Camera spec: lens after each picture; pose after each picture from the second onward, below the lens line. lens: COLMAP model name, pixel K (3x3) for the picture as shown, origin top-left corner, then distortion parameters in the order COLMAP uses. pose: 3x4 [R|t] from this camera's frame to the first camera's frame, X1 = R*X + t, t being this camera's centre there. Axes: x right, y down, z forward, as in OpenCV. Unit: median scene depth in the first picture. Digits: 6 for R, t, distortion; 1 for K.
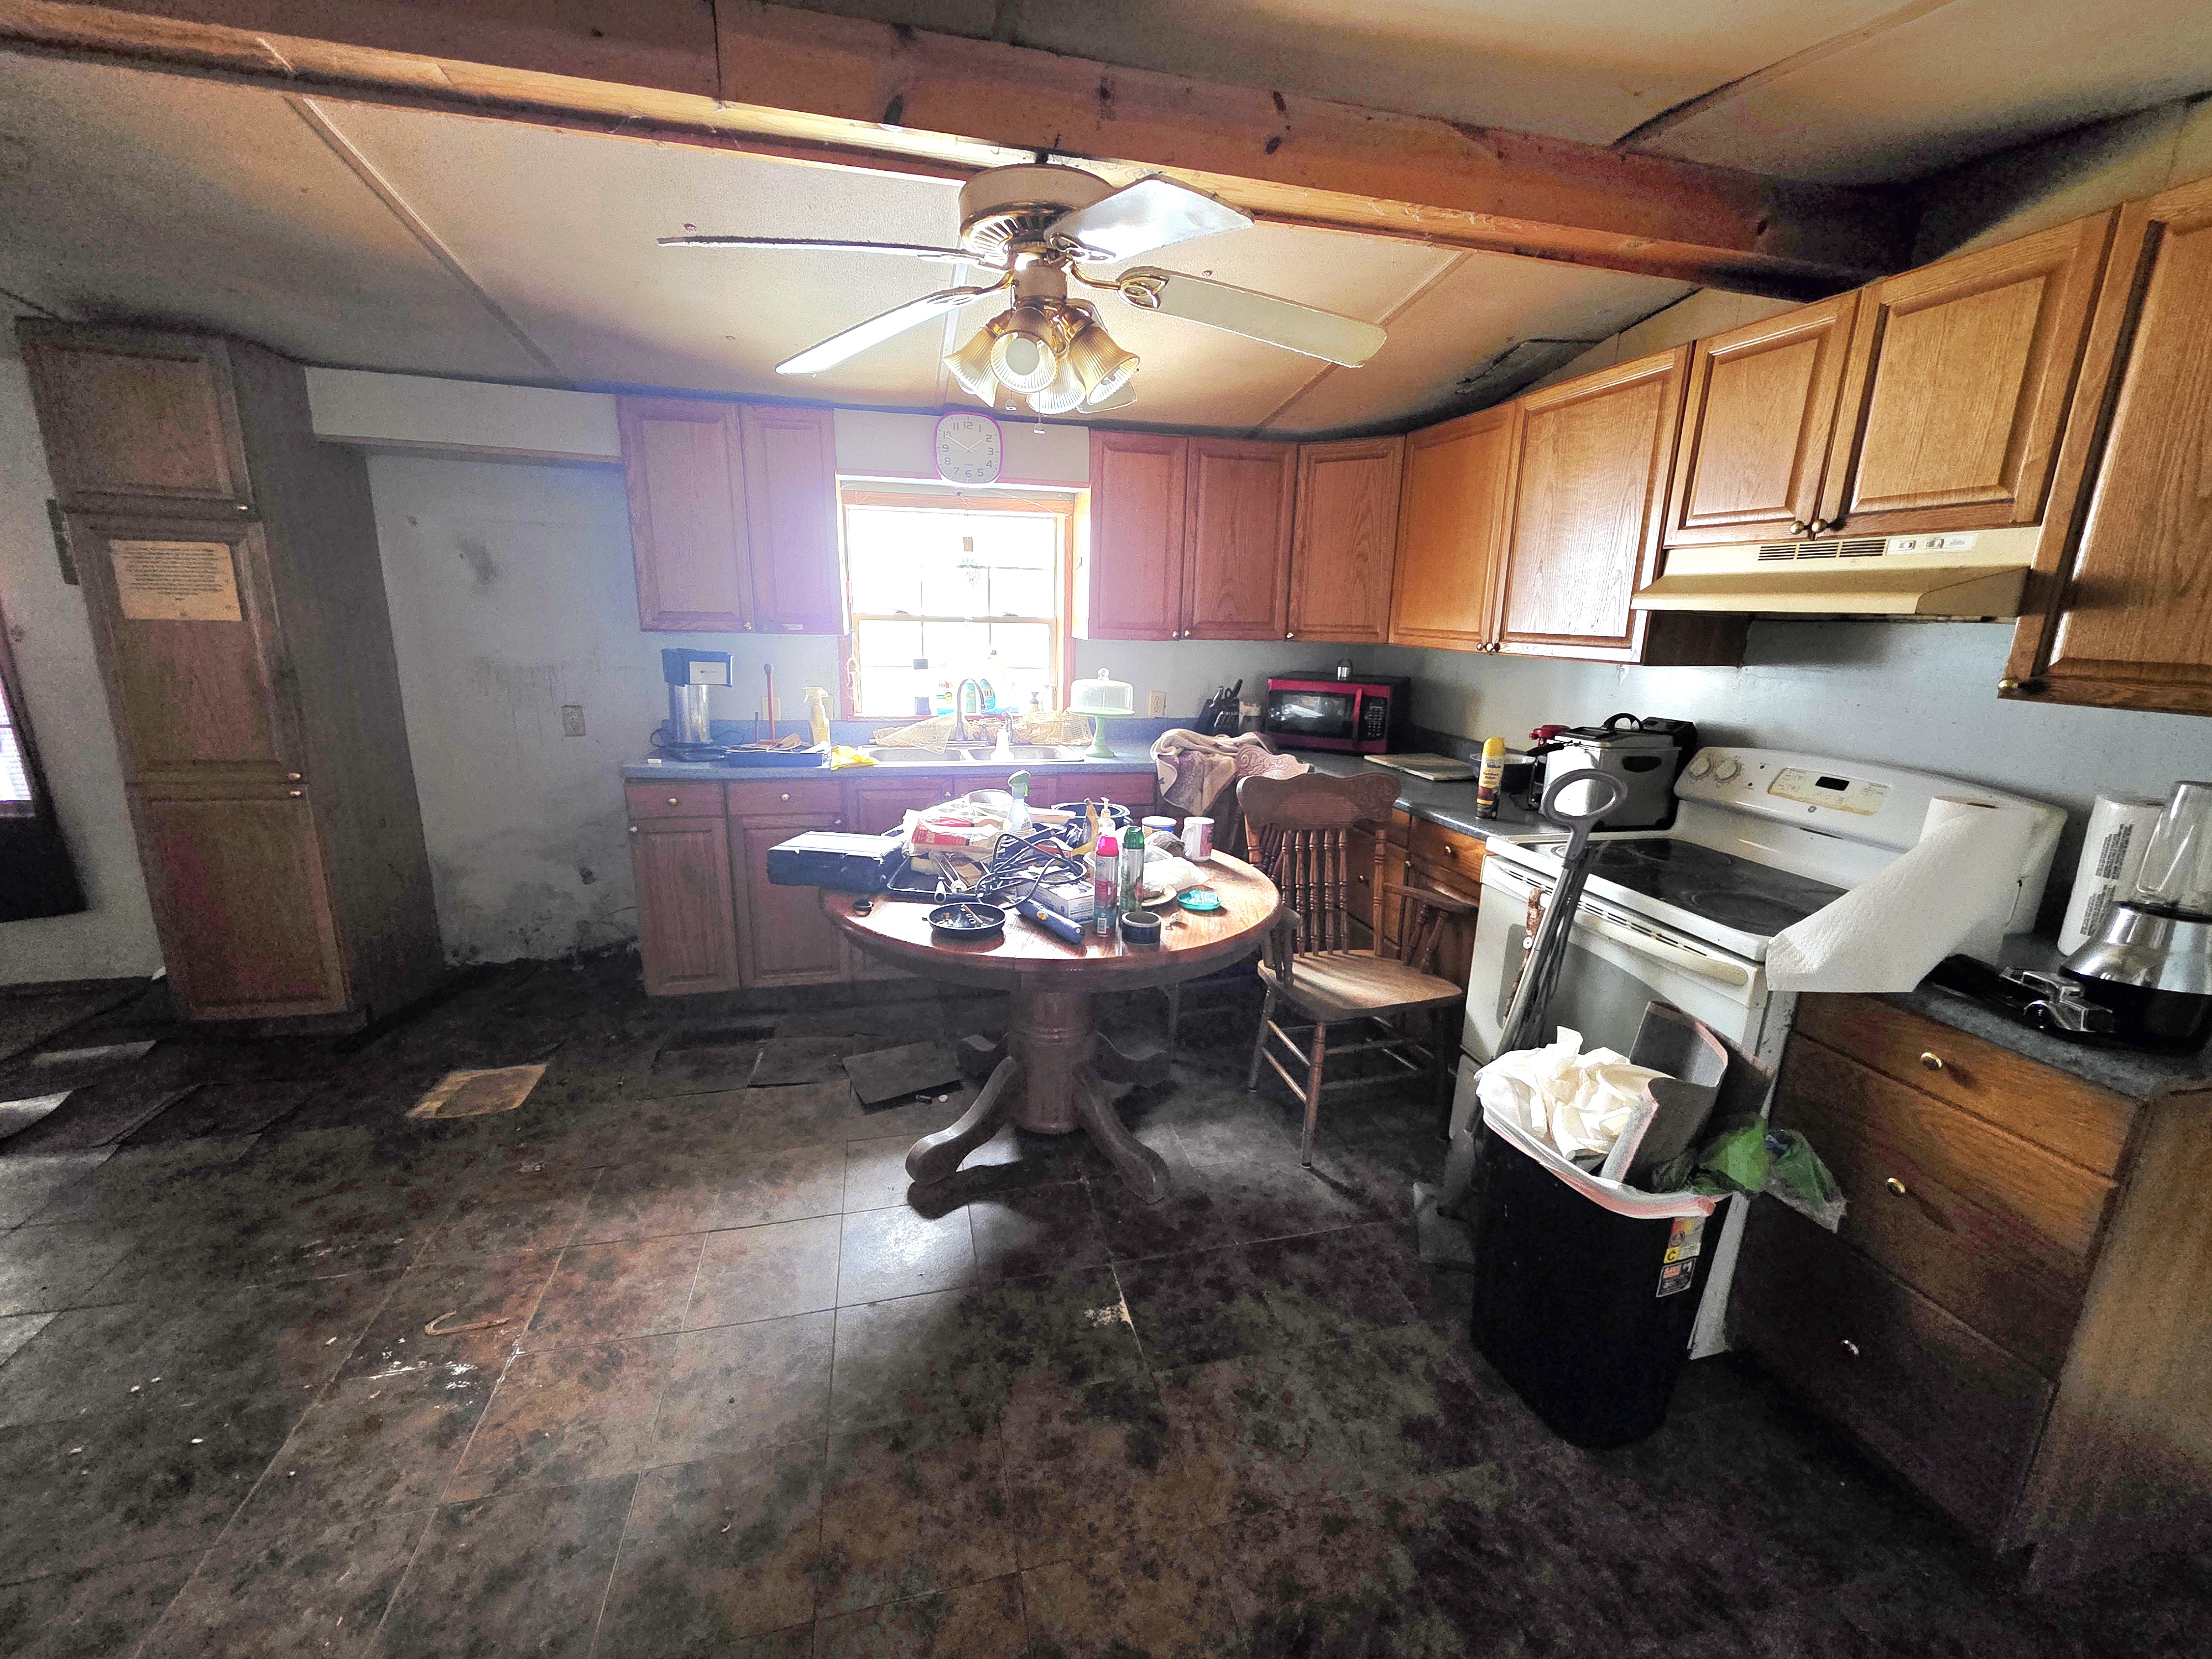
lens RADIAL K [[874.9, 0, 1099.8], [0, 874.9, 818.1], [0, 0, 1]] dist [0.000868, 0.000122]
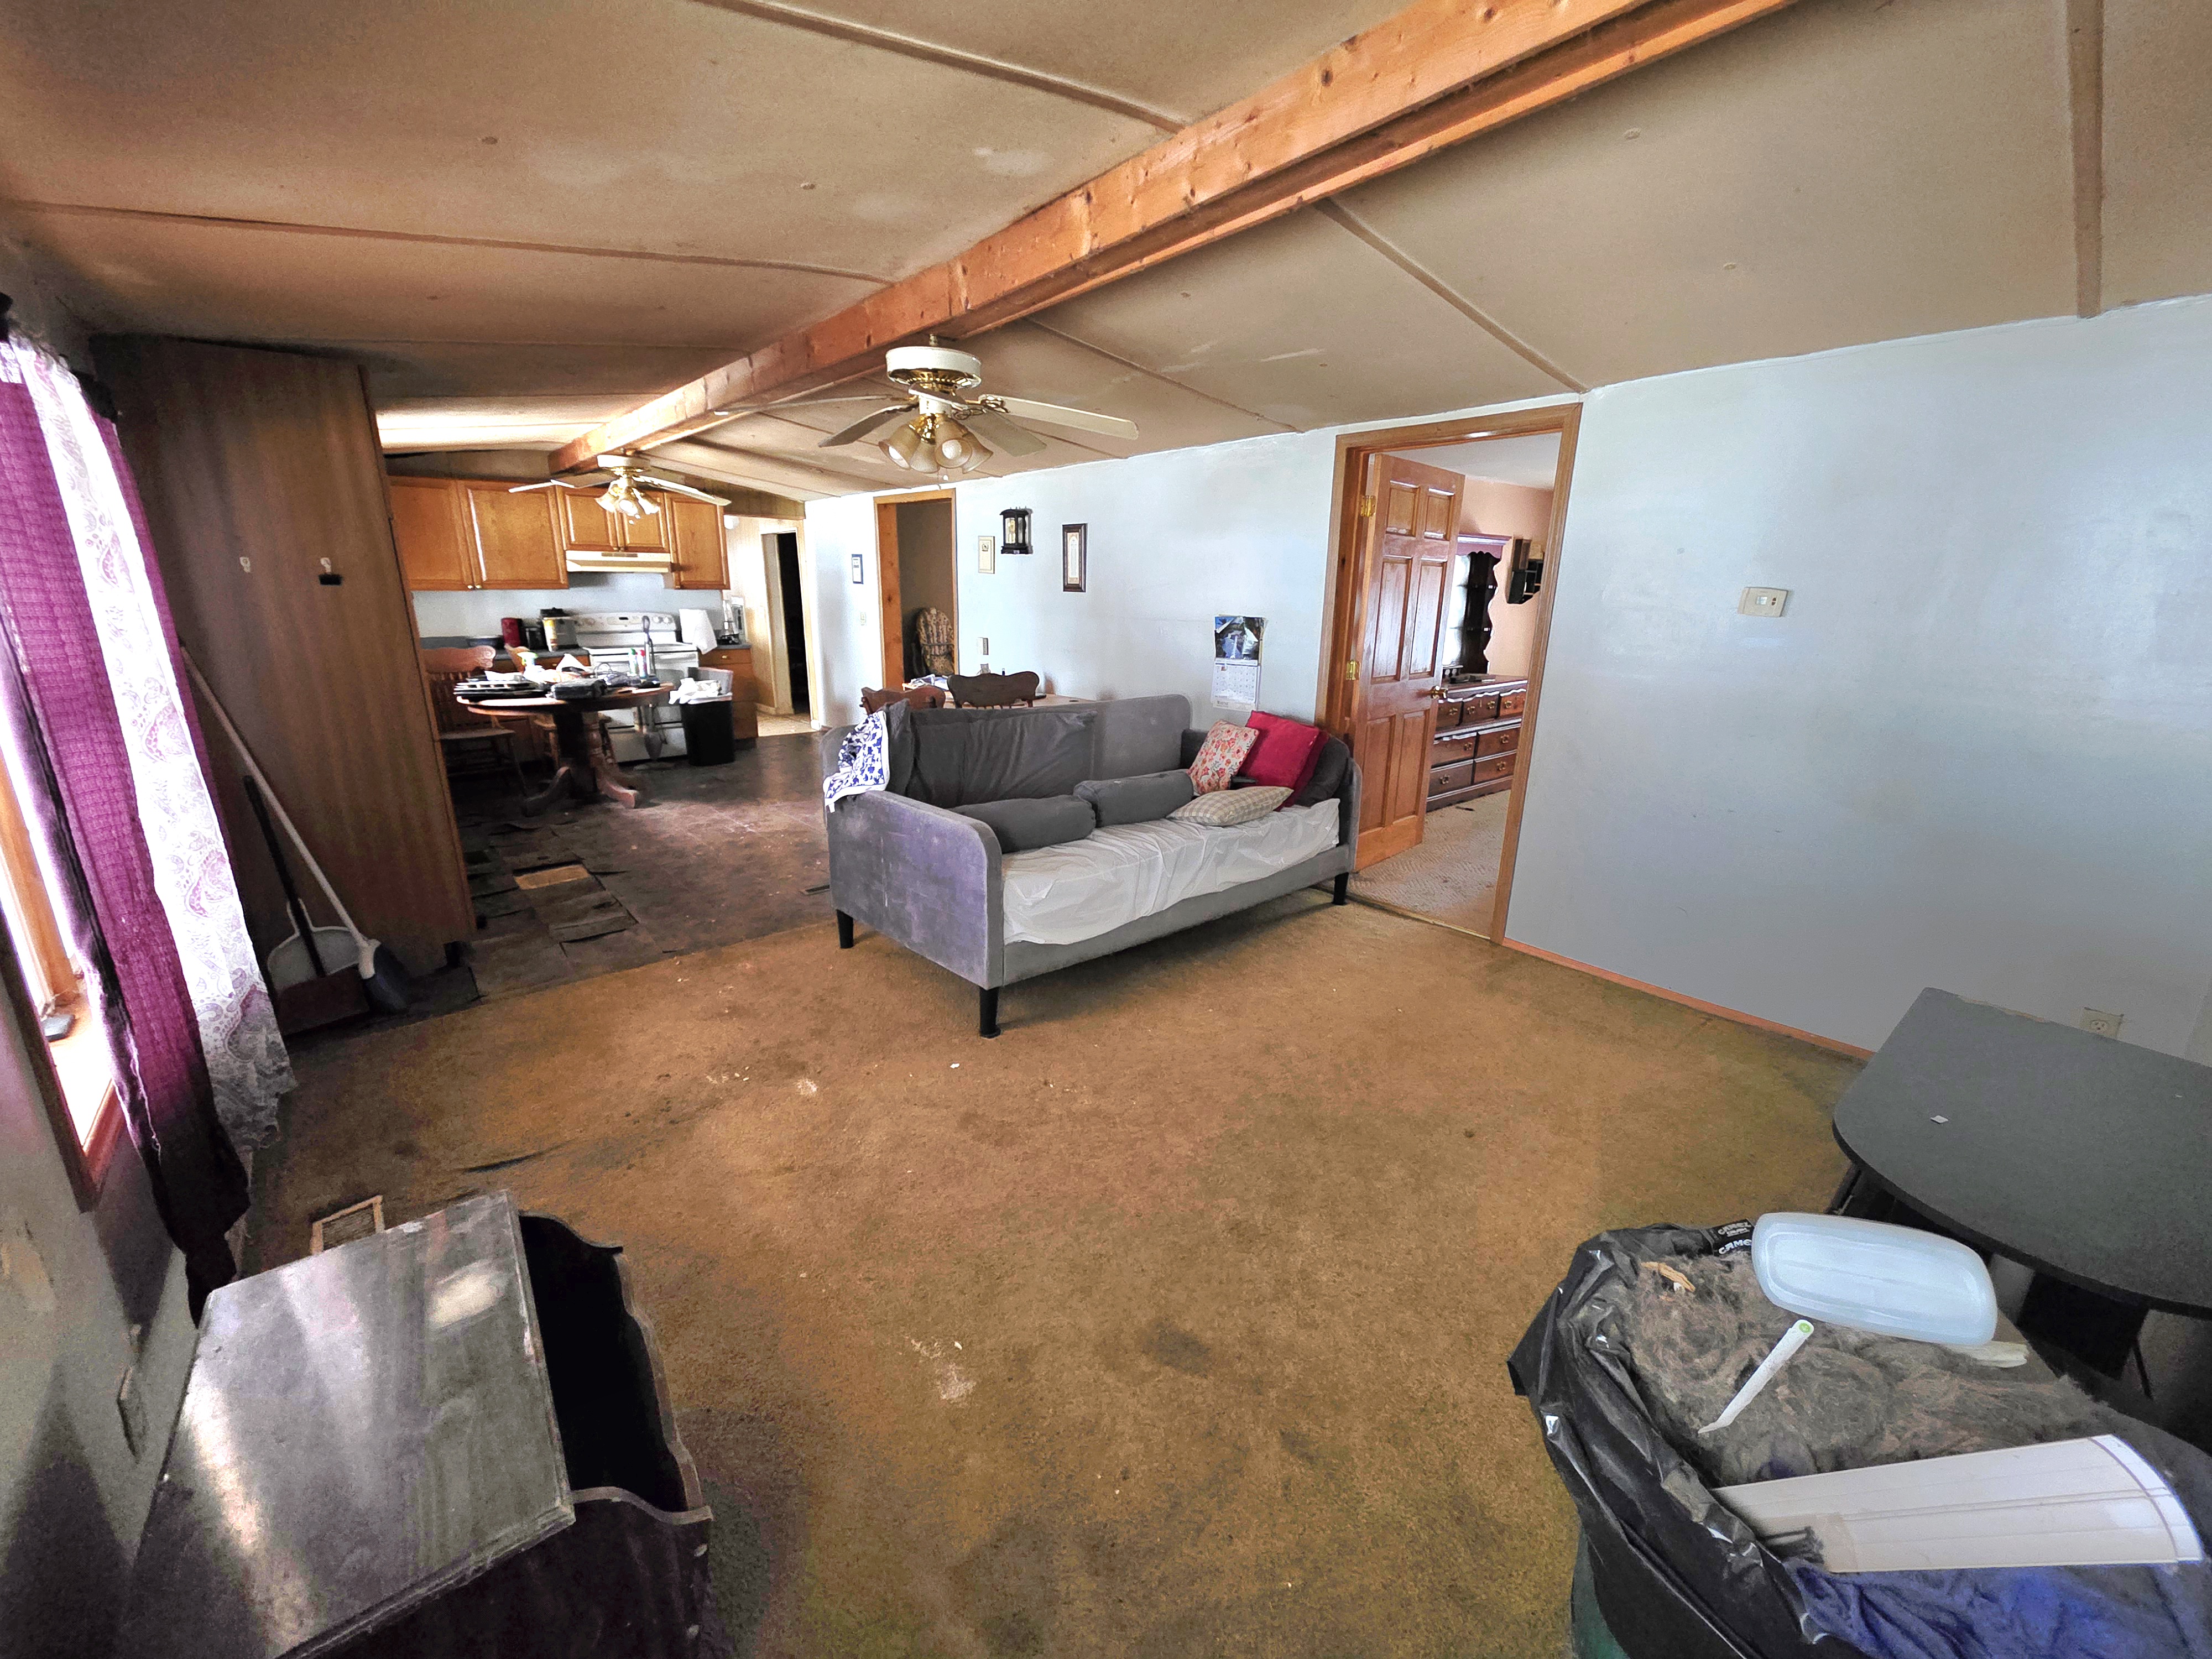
lens RADIAL K [[874.9, 0, 1099.8], [0, 874.9, 818.1], [0, 0, 1]] dist [0.000868, 0.000122]
pose [[-0.453535, -0.262879, 0.851587, -3.781974], [0.183395, 0.907533, 0.377822, -0.334883], [-0.872165, 0.327532, -0.363387, 0.976358]]
